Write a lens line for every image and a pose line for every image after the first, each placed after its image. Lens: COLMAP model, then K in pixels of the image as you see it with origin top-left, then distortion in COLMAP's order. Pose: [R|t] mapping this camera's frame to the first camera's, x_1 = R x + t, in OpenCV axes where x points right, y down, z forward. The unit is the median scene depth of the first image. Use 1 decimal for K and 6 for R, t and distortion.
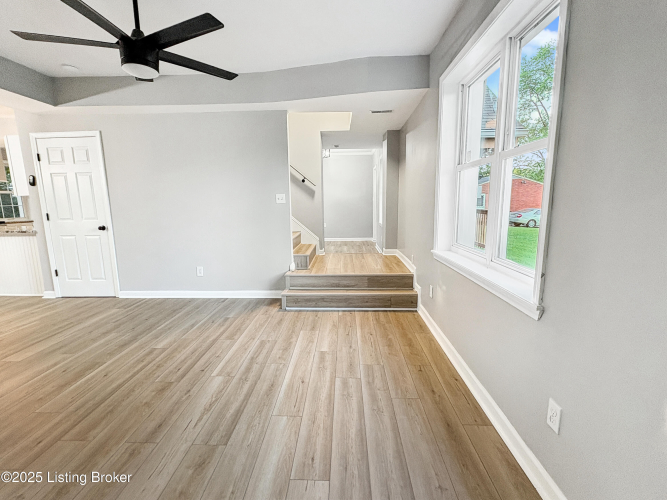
lens RADIAL K [[315.9, 0, 333.6], [0, 315.9, 249.5], [0, 0, 1]] dist [0.012337, -0.000324]
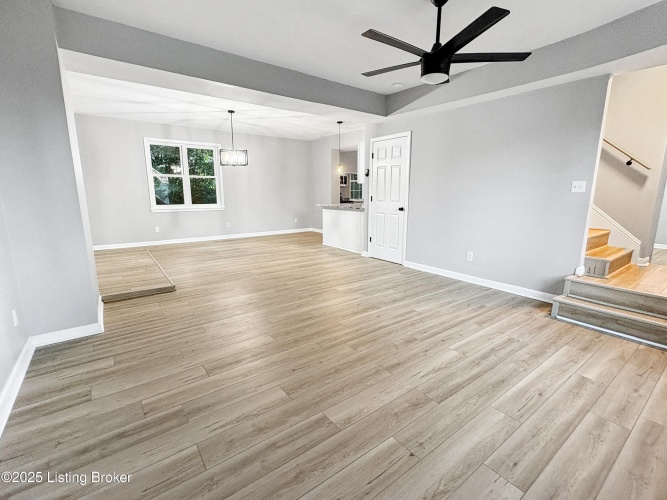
lens RADIAL K [[315.9, 0, 333.6], [0, 315.9, 251.1], [0, 0, 1]] dist [0.012337, -0.000324]
pose [[0.638420, 0.164299, -0.751948, 0.097197], [-0.131868, 0.985855, 0.103449, 0.003404], [0.758308, 0.033114, 0.651055, -0.025150]]
